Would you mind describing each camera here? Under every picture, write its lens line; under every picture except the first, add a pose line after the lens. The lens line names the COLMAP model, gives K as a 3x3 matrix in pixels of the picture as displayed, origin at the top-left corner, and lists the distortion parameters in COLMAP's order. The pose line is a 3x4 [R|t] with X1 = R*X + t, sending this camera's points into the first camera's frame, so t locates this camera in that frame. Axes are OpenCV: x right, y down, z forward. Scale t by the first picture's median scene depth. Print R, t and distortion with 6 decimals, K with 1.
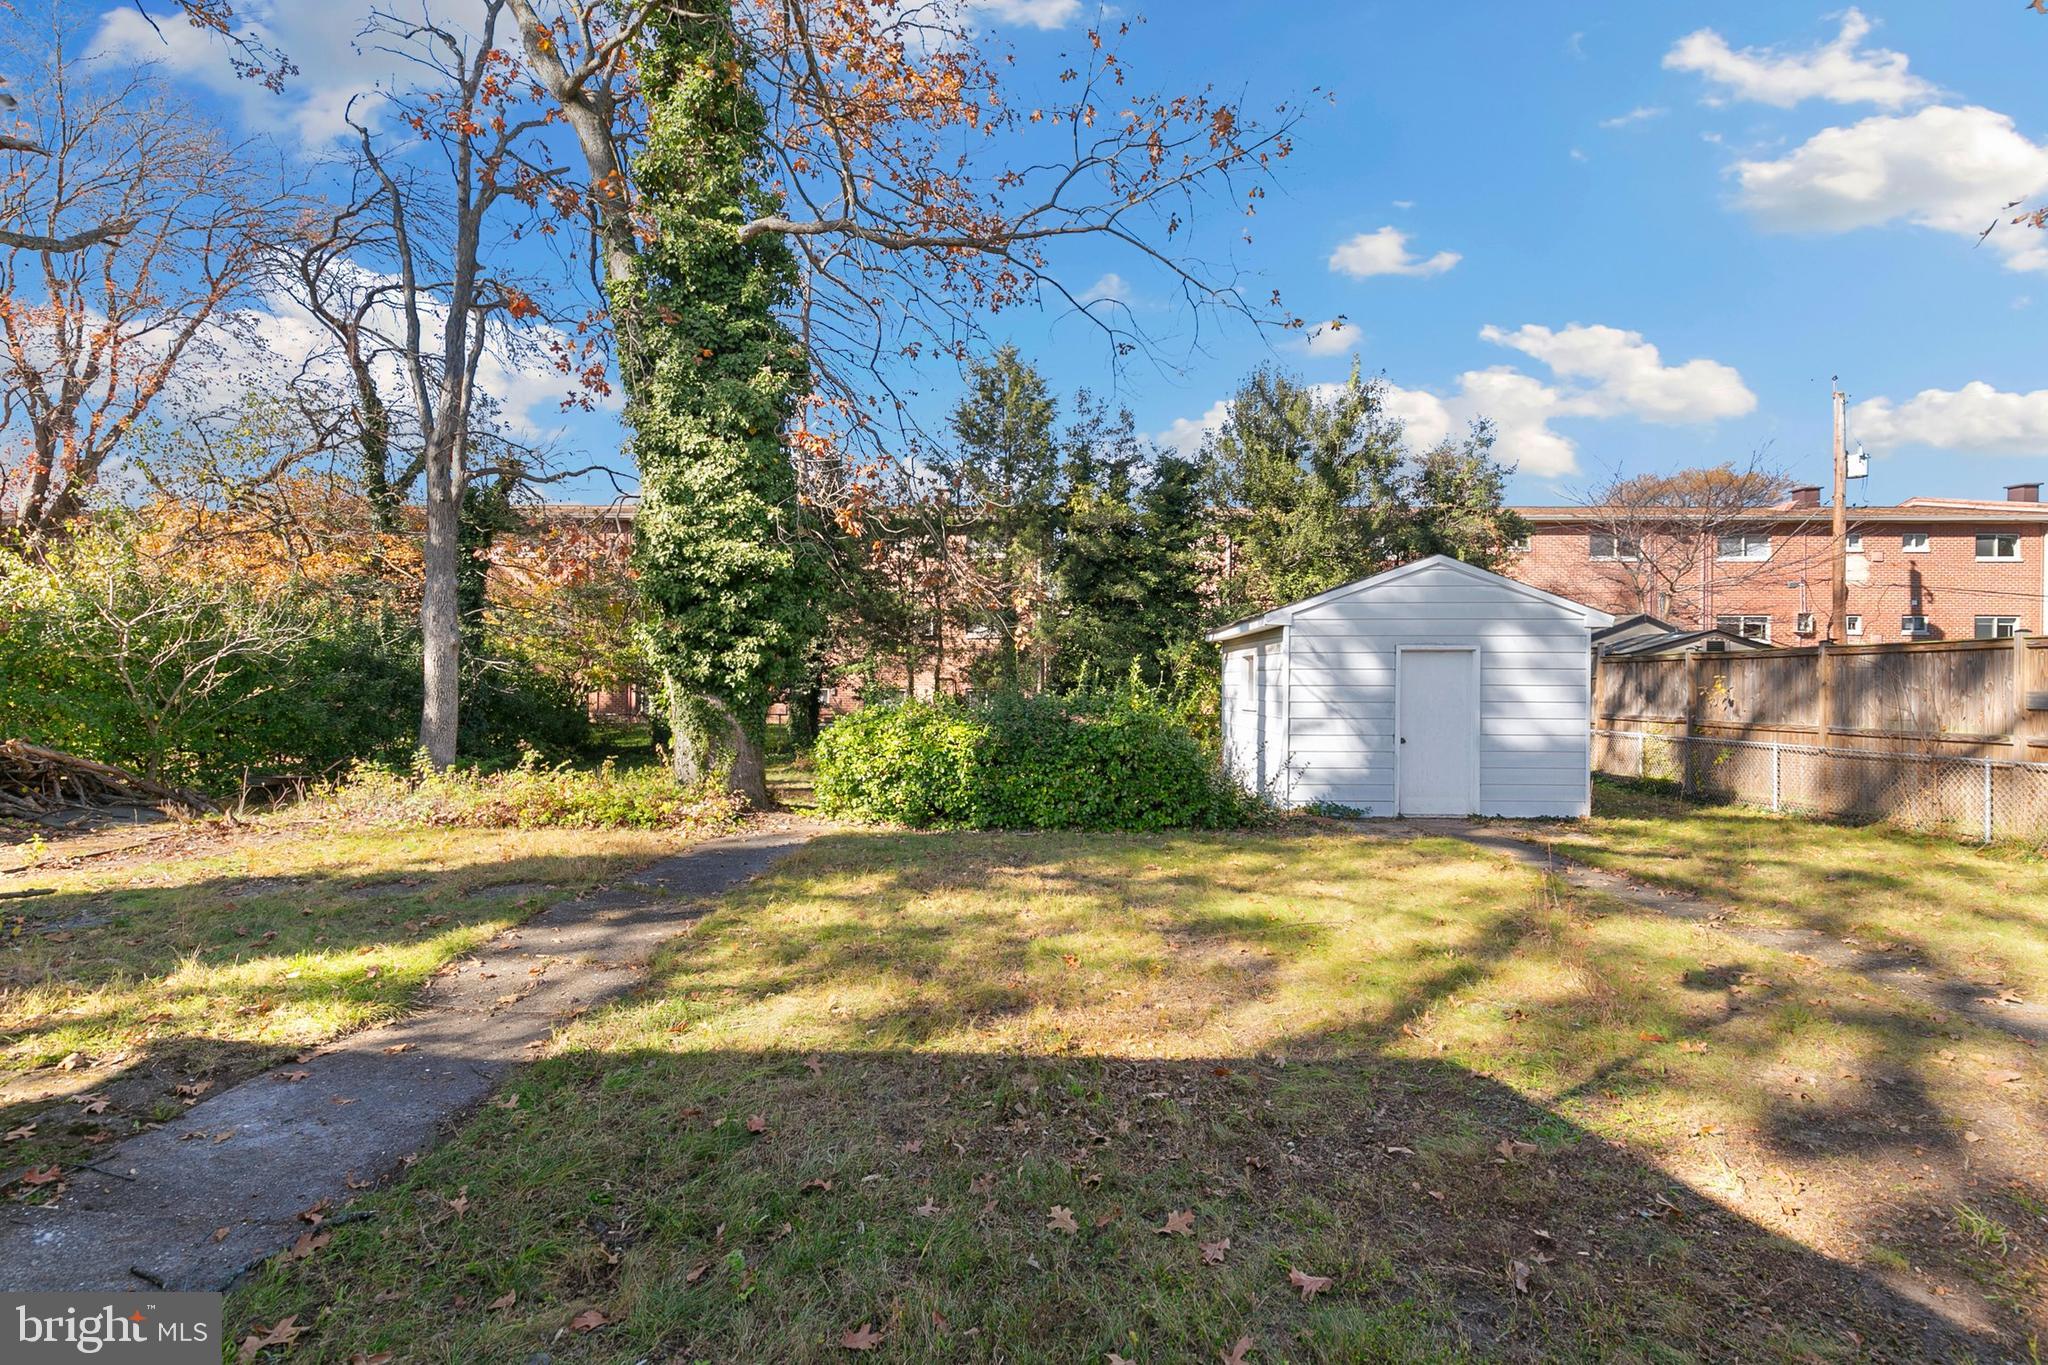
lens RADIAL K [[925.0, 0, 1023.2], [0, 925.0, 686.2], [0, 0, 1]] dist [0.003541, 0.000461]
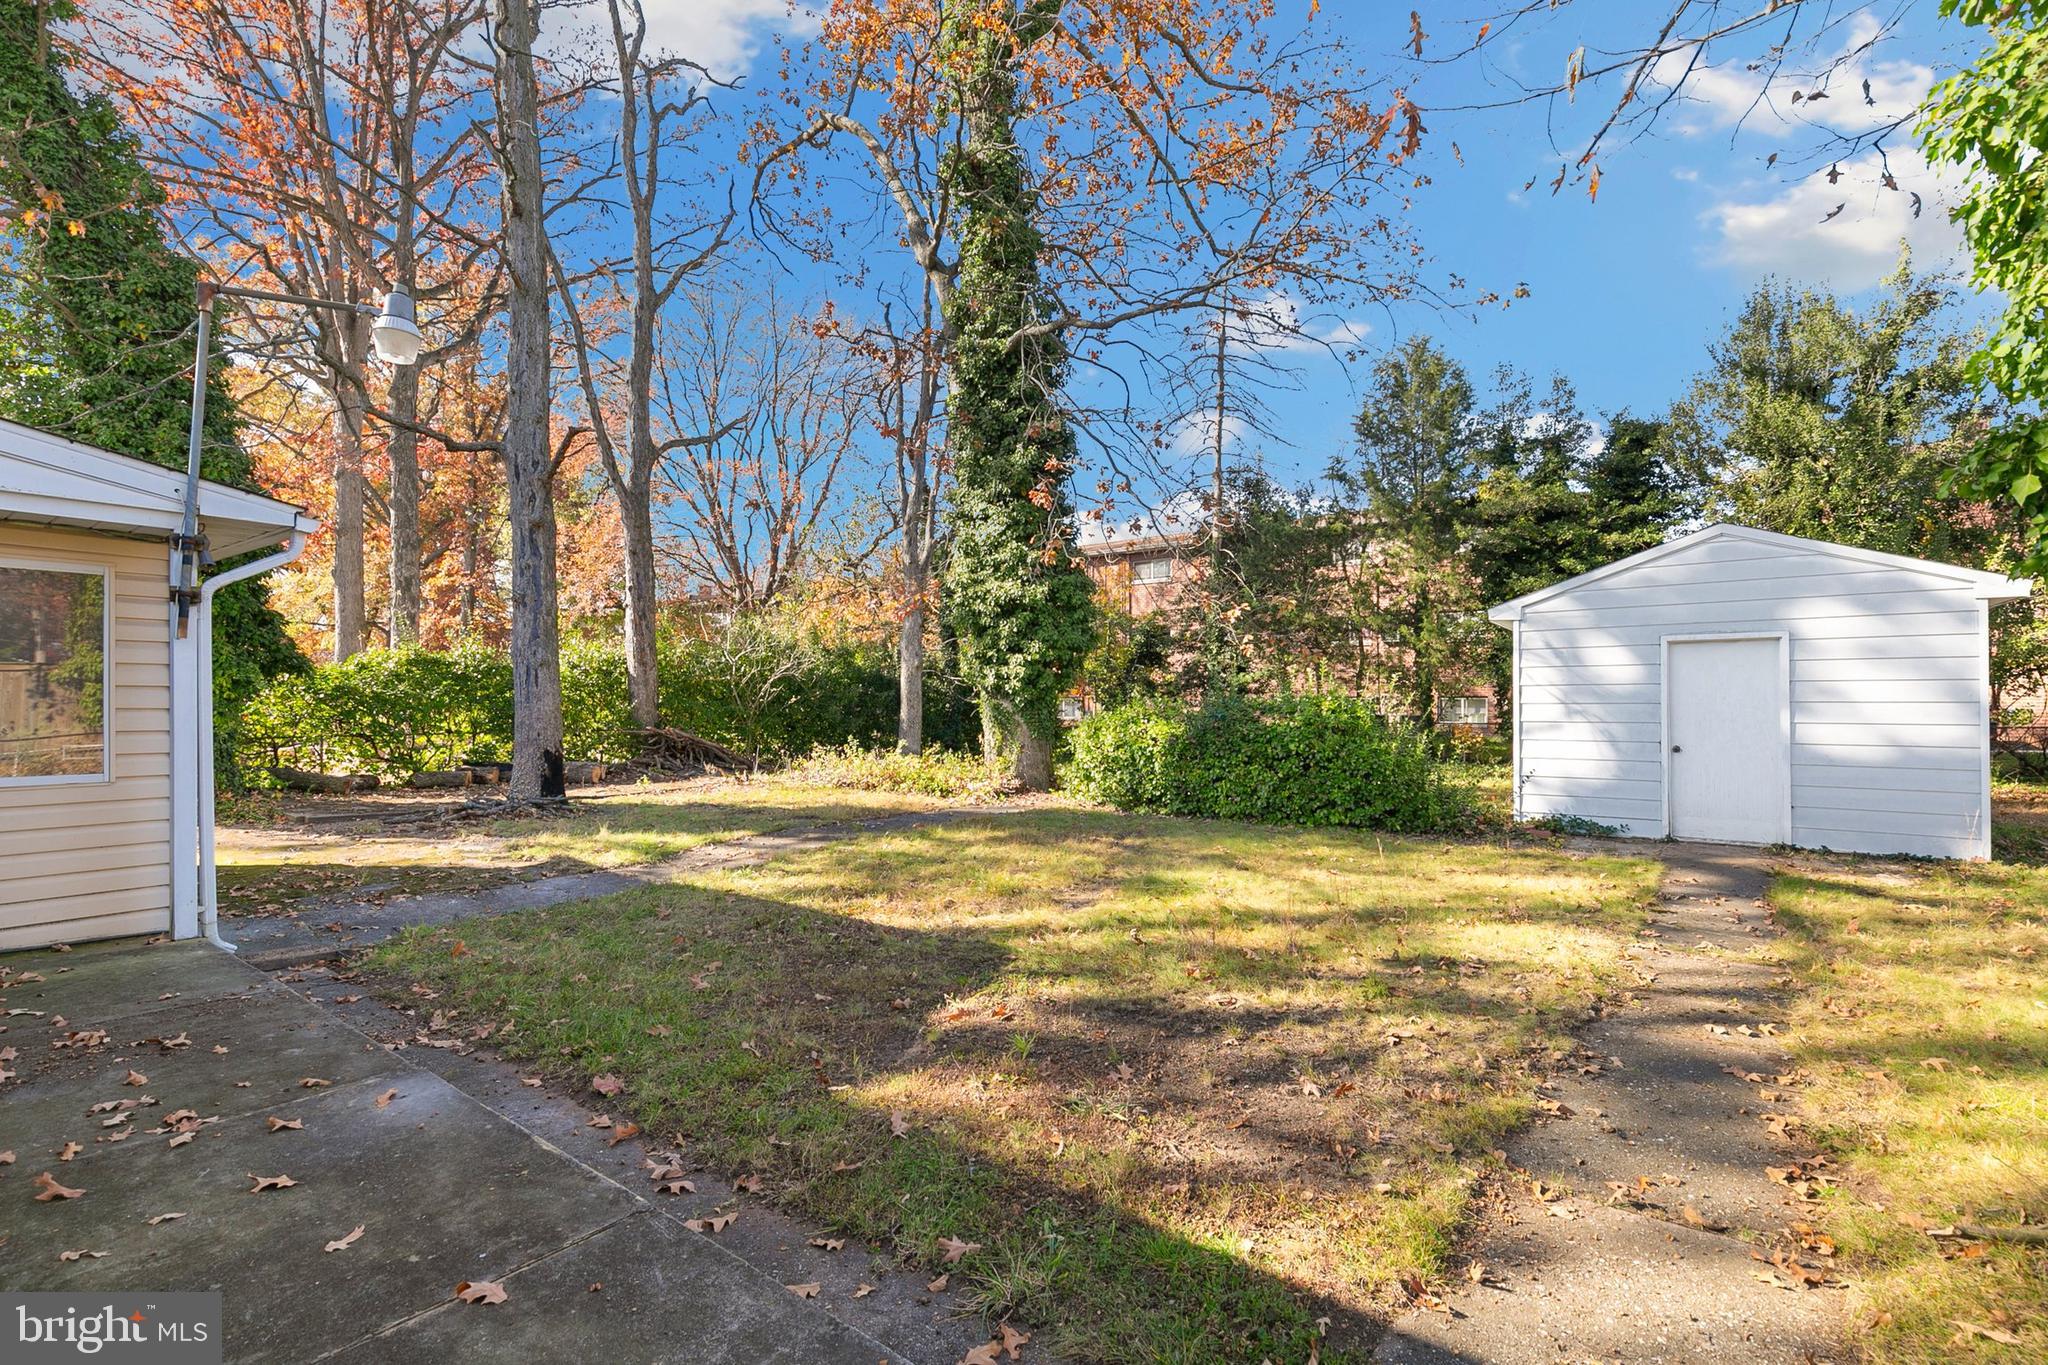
lens RADIAL K [[942.8, 0, 1019.2], [0, 942.8, 691.5], [0, 0, 1]] dist [0.007215, -0.001259]
pose [[0.800665, -0.012227, -0.598987, 0.488700], [0.007031, 0.999915, -0.011013, 0.012949], [0.599071, 0.004606, 0.800683, -0.047534]]
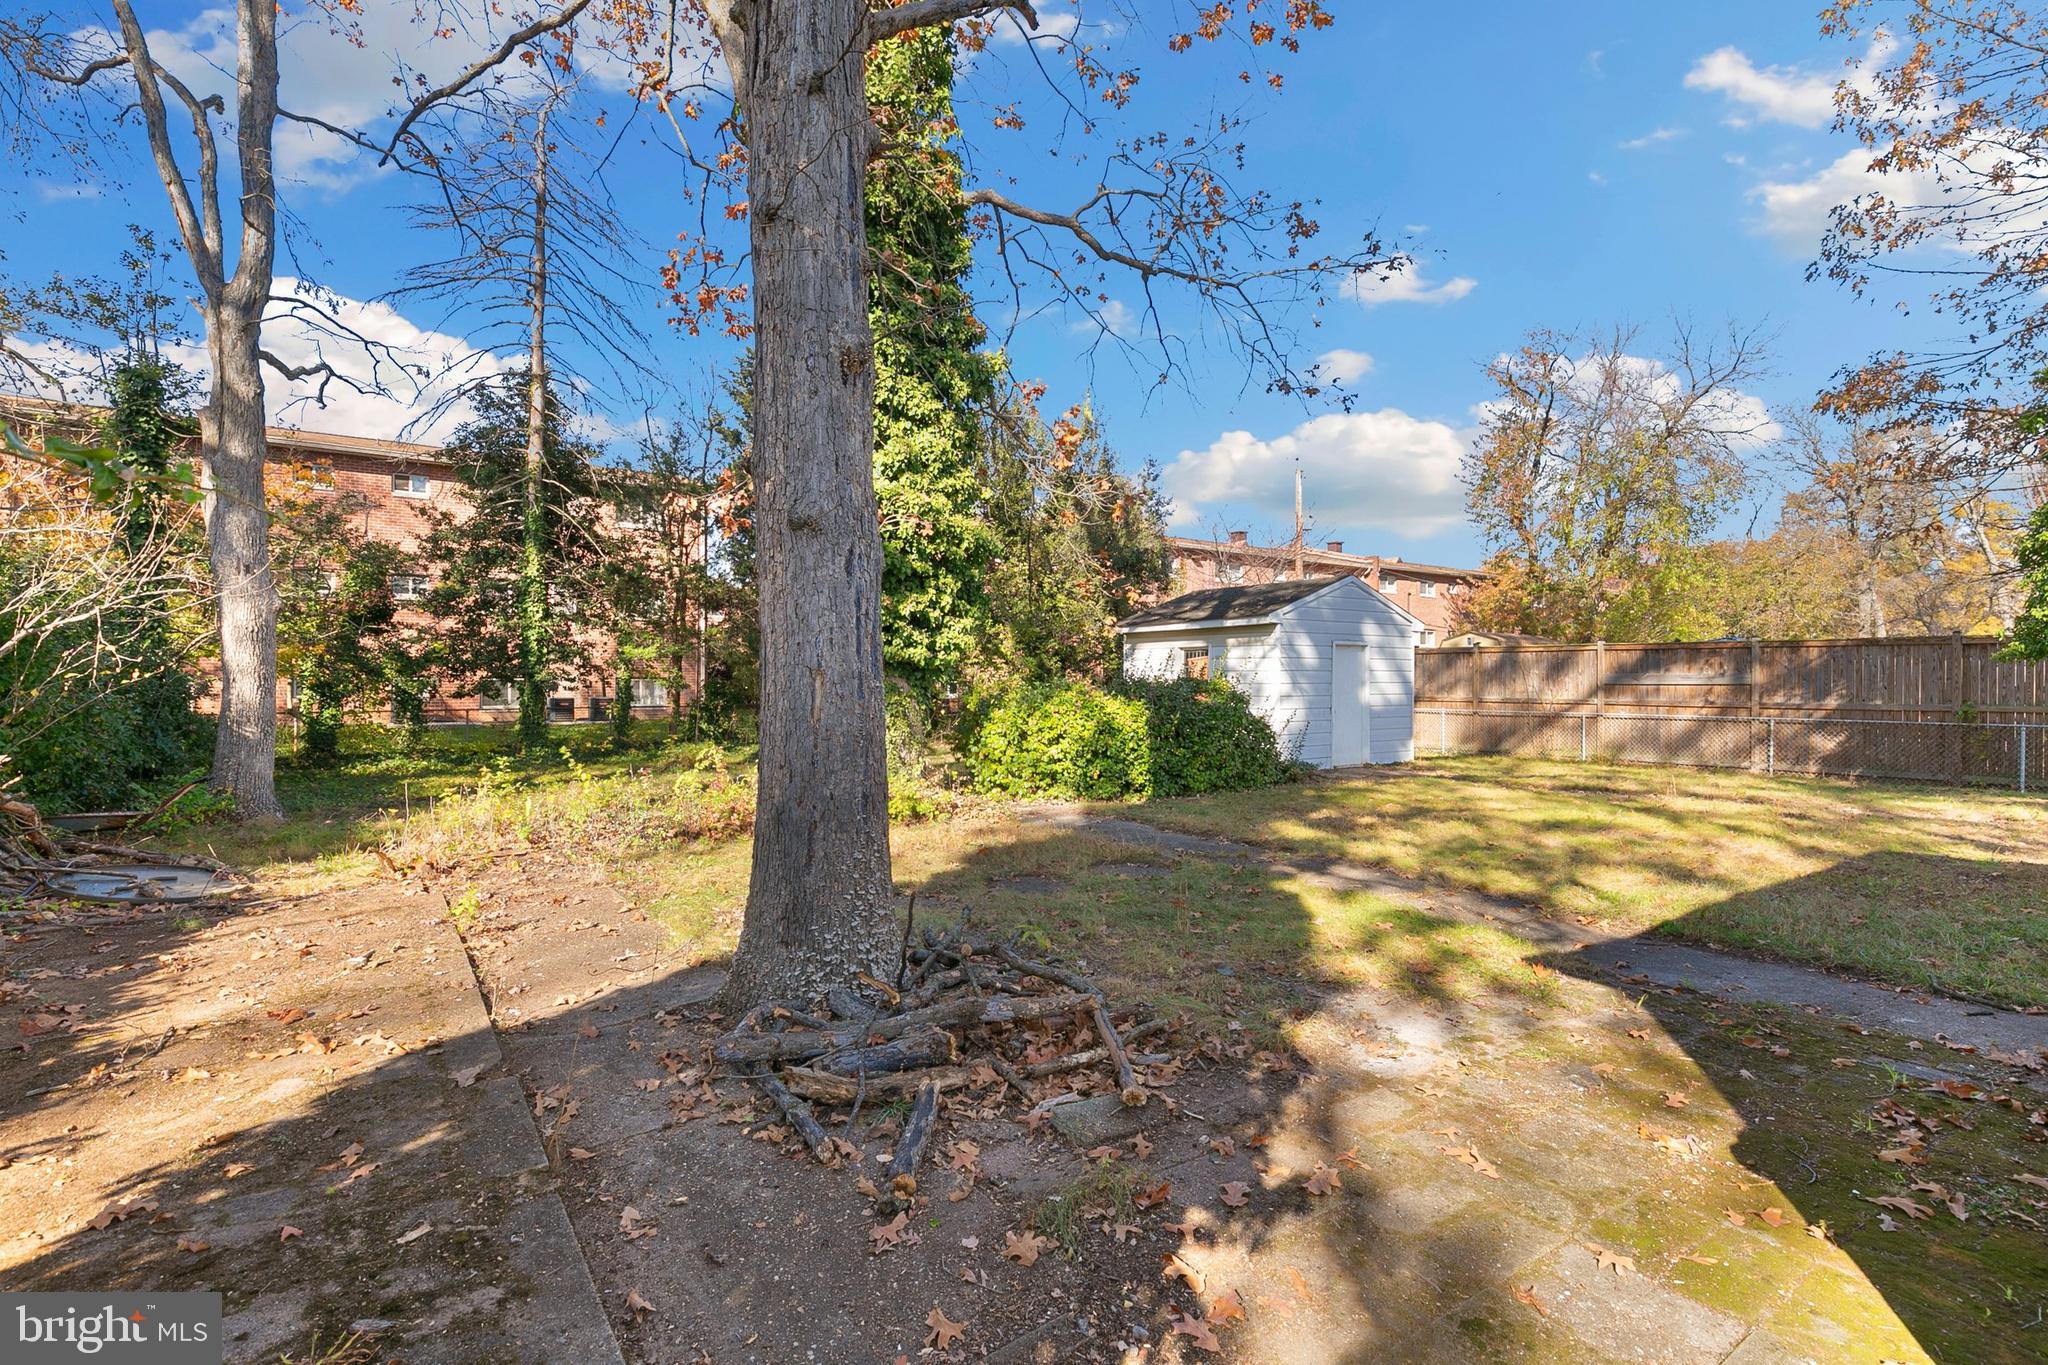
lens RADIAL K [[949.2, 0, 1021.7], [0, 949.2, 684.7], [0, 0, 1]] dist [-0.002928, -0.000380]
pose [[0.808933, -0.006229, 0.587868, -0.829926], [0.001028, 0.999957, 0.009181, 0.007518], [-0.587900, -0.006823, 0.808905, 0.162312]]
